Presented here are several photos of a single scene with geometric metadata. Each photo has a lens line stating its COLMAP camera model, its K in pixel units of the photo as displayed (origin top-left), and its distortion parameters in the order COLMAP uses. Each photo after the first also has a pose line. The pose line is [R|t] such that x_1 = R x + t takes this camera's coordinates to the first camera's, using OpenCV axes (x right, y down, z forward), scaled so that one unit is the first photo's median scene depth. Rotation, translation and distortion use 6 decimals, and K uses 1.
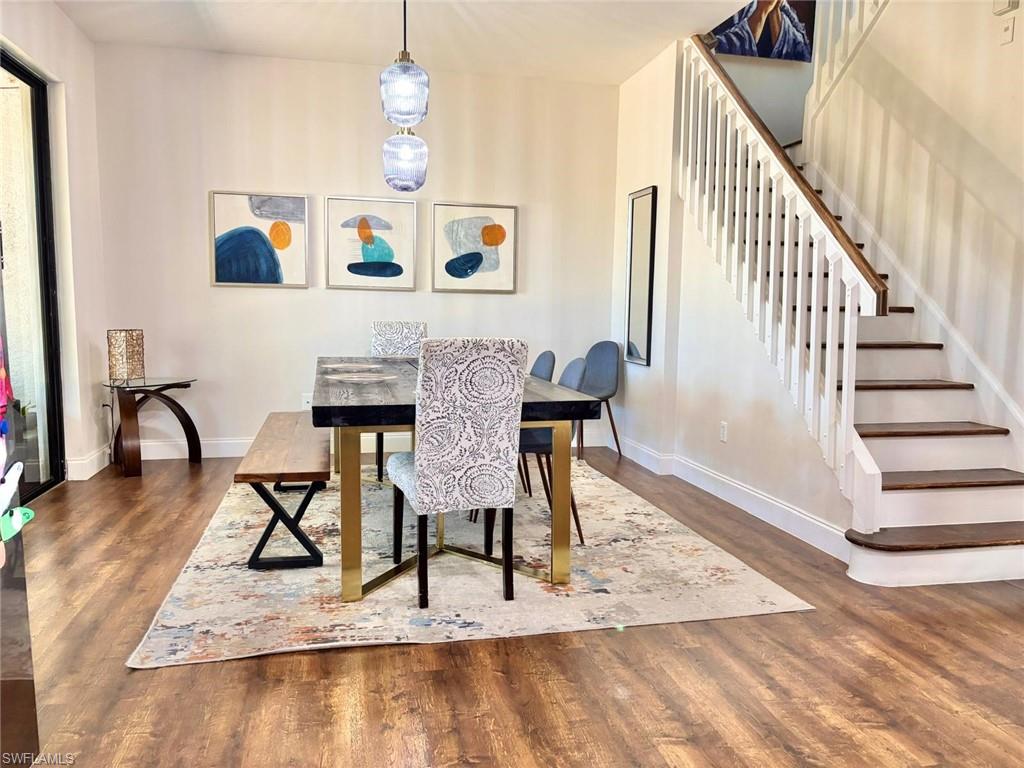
lens RADIAL K [[755.8, 0, 518.9], [0, 755.8, 378.3], [0, 0, 1]] dist [0.026044, -0.024752]
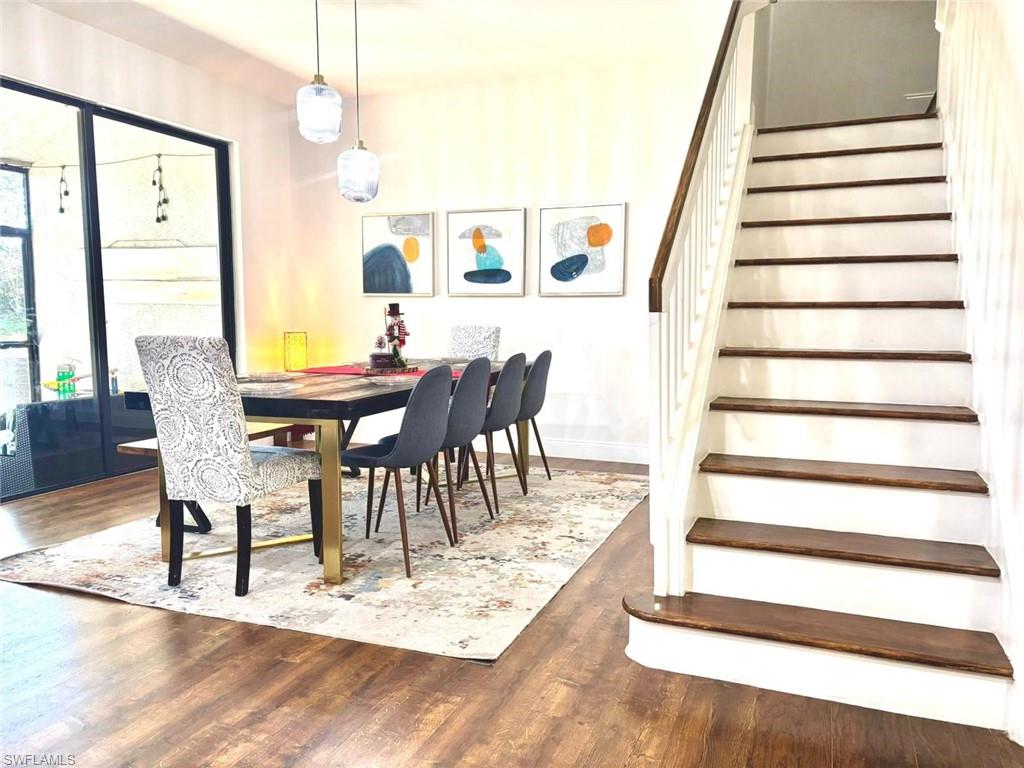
lens RADIAL K [[755.8, 0, 519.3], [0, 755.8, 388.6], [0, 0, 1]] dist [0.026044, -0.024752]
pose [[0.833868, 0.040528, -0.550475, 0.443236], [-0.039611, 0.999123, 0.013557, -0.005565], [0.550542, 0.010500, 0.834742, 0.161787]]
